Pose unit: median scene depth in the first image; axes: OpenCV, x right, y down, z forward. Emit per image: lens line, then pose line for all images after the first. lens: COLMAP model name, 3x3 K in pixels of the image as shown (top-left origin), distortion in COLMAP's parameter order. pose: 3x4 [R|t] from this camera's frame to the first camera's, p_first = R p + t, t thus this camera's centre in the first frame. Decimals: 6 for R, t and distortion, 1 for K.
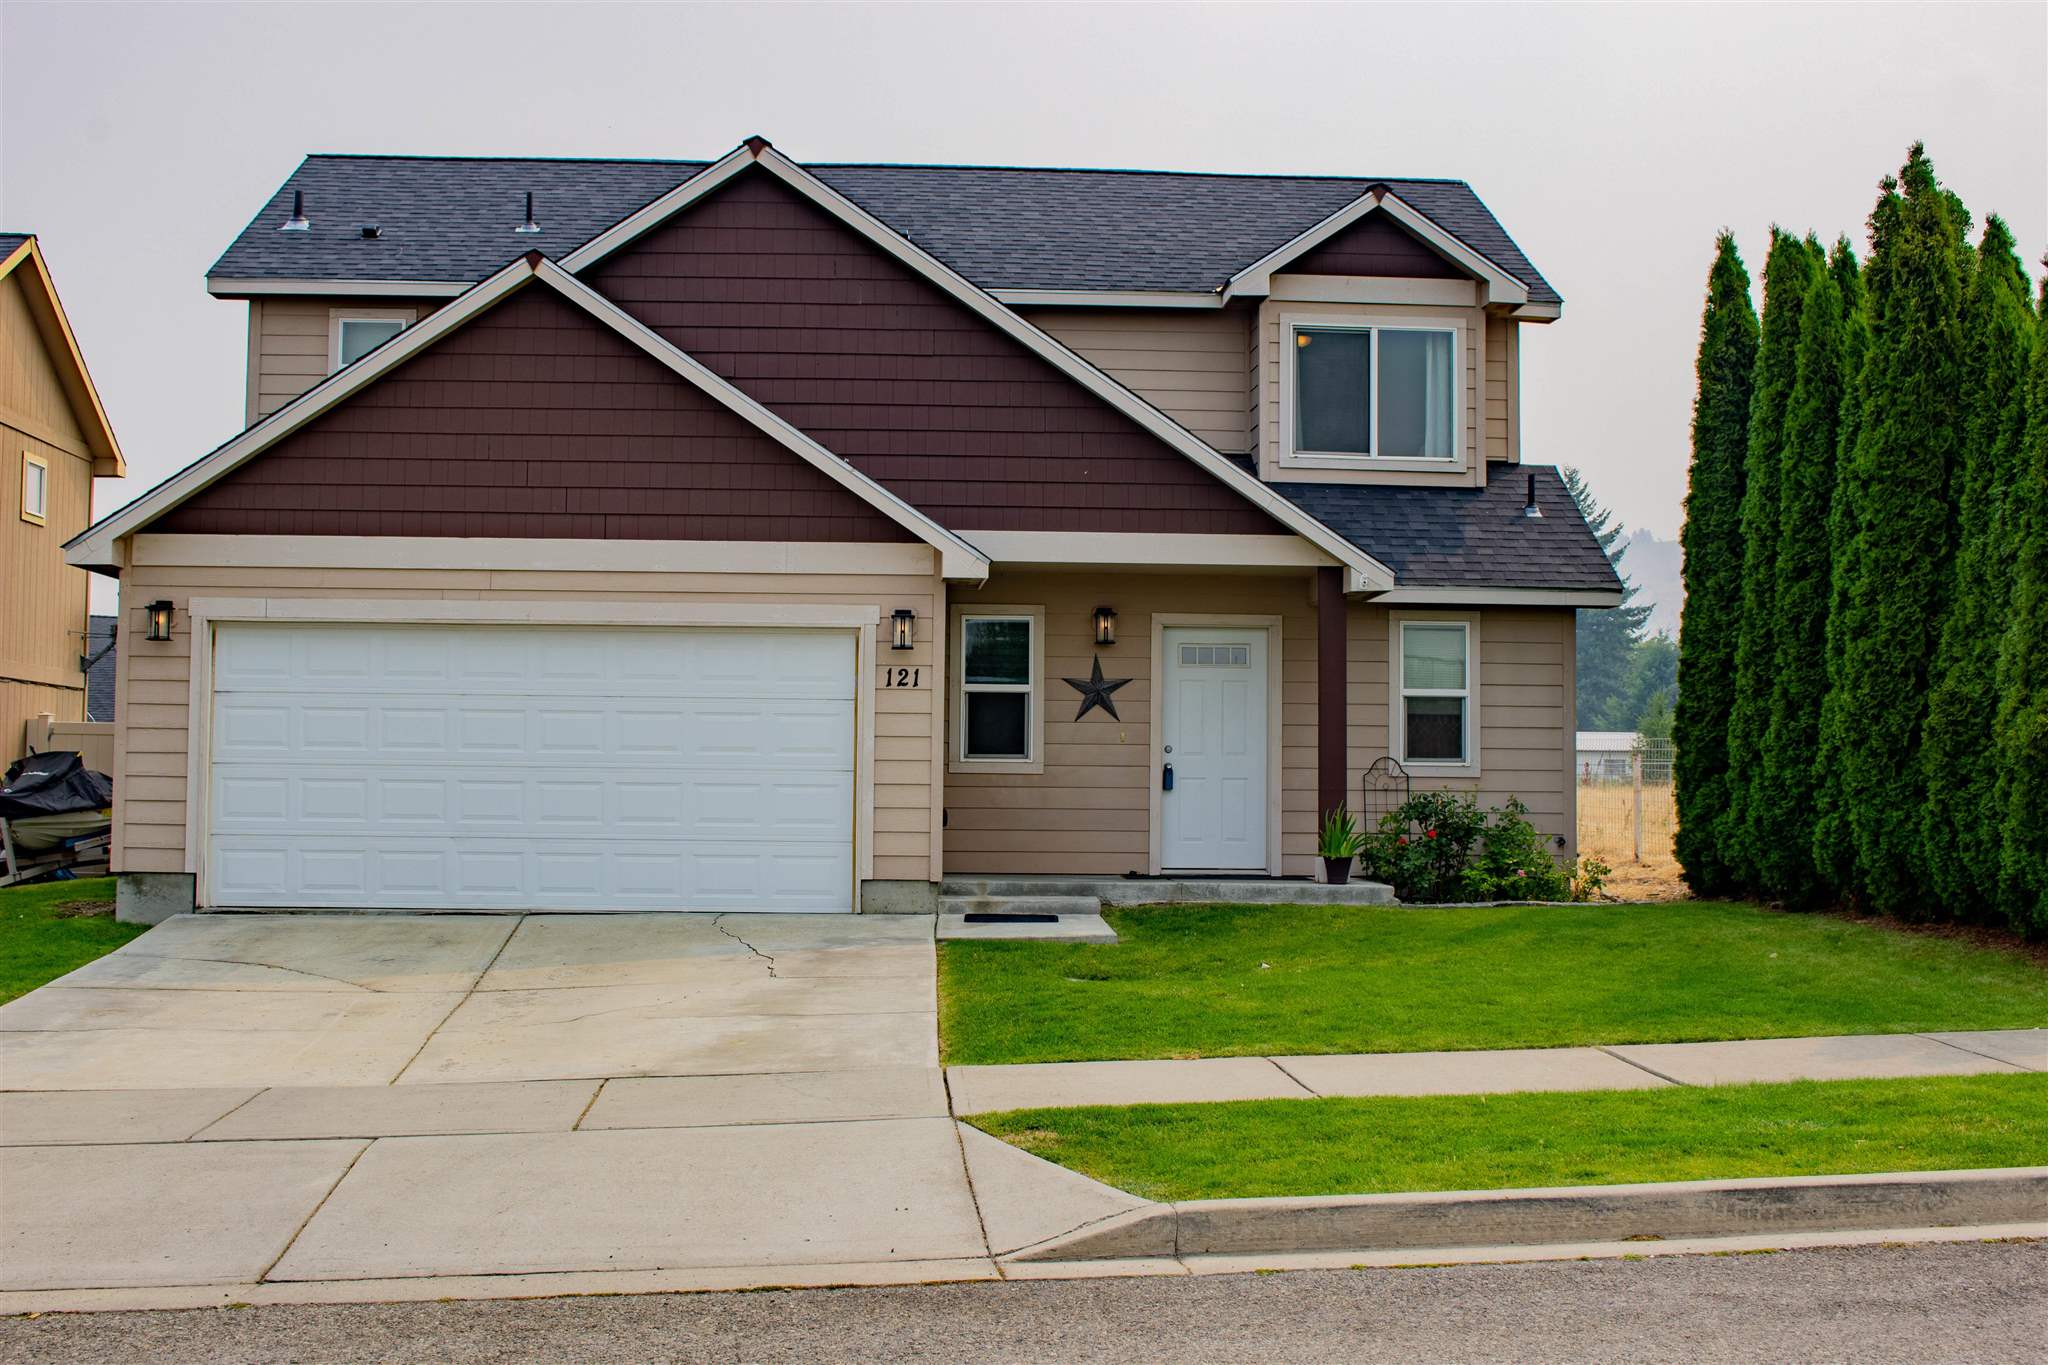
lens RADIAL K [[2376.6, 0, 1025.8], [0, 2376.6, 689.6], [0, 0, 1]] dist [-0.072233, 0.000000]
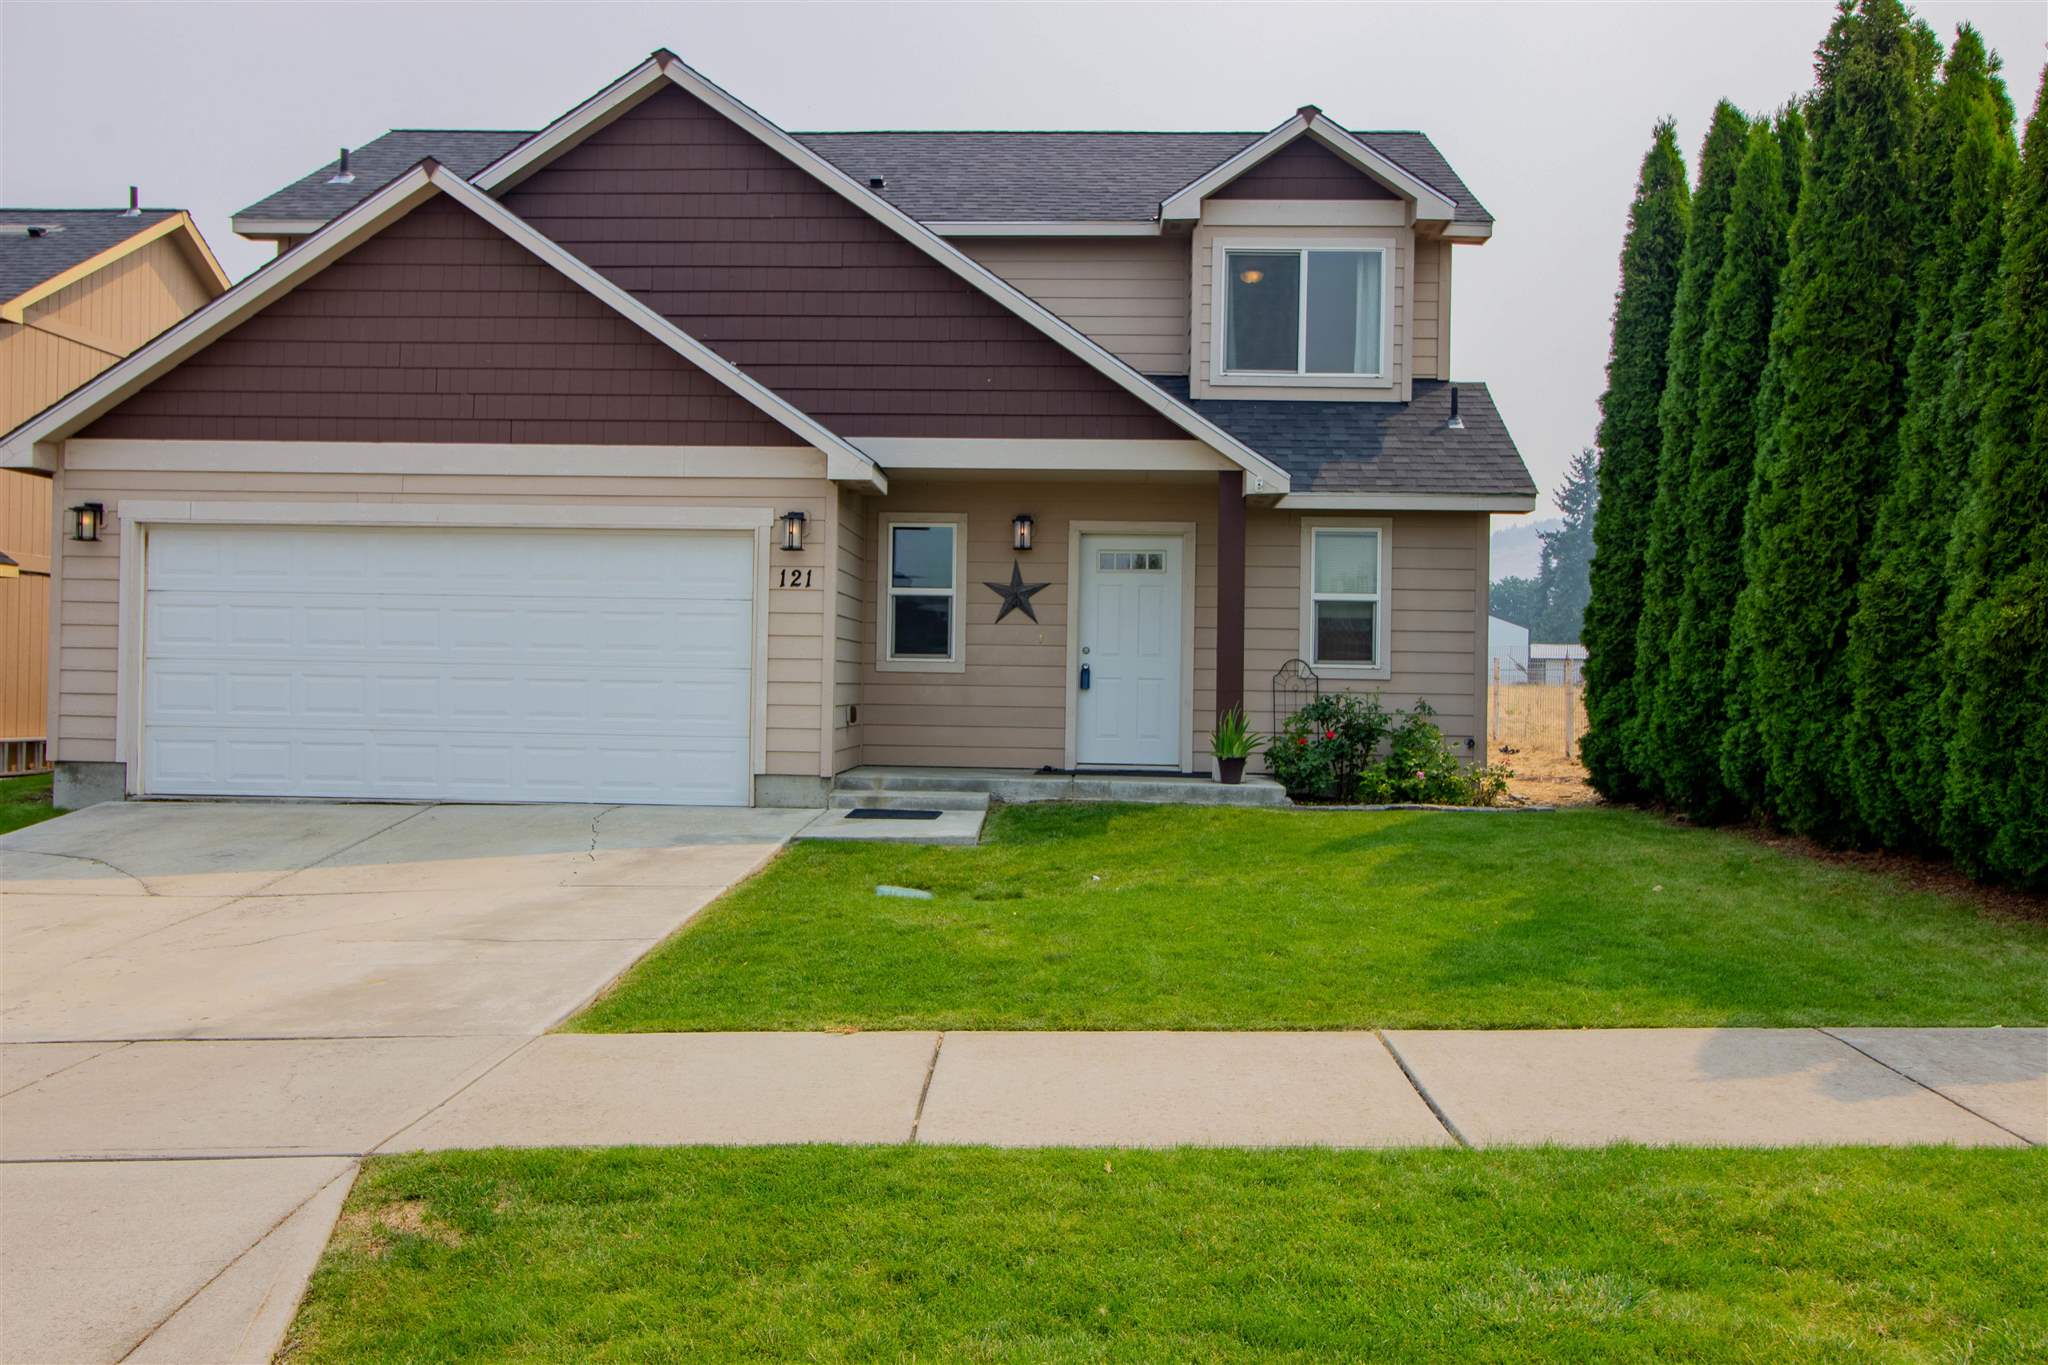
lens RADIAL K [[1618.3, 0, 1011.4], [0, 1618.3, 704.0], [0, 0, 1]] dist [0.026223, -0.018888]
pose [[0.992966, 0.009028, -0.118053, 0.122631], [-0.002639, 0.998529, 0.054165, 0.010803], [0.118368, -0.053472, 0.991529, 0.309761]]
